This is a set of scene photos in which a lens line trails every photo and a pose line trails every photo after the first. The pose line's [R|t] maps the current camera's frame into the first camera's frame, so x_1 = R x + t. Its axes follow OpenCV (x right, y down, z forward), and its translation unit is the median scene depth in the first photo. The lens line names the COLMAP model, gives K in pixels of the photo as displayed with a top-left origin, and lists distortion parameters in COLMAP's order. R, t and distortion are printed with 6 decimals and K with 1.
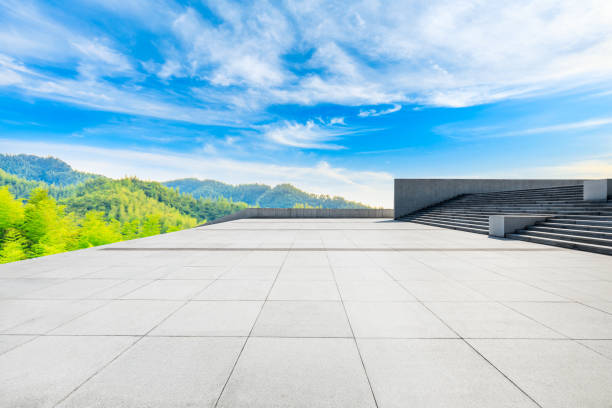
lens RADIAL K [[268.9, 0, 304.2], [0, 268.9, 204.9], [0, 0, 1]] dist [0.004297, 0.000546]
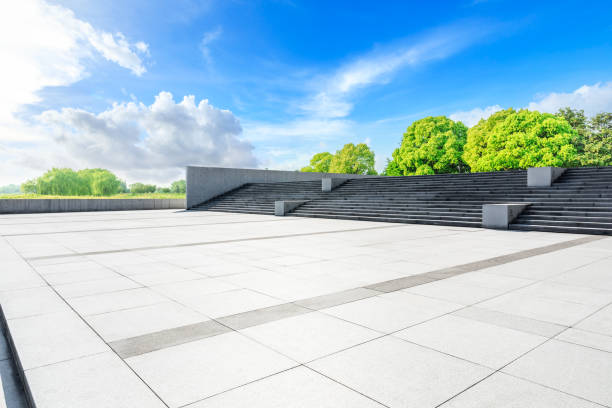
lens RADIAL K [[404.9, 0, 305.5], [0, 404.9, 202.7], [0, 0, 1]] dist [-0.001817, 0.000115]
pose [[0.744810, -0.021745, 0.666922, -0.479872], [0.005588, 0.999637, 0.026353, -0.008029], [-0.667253, -0.015901, 0.744661, -0.544037]]
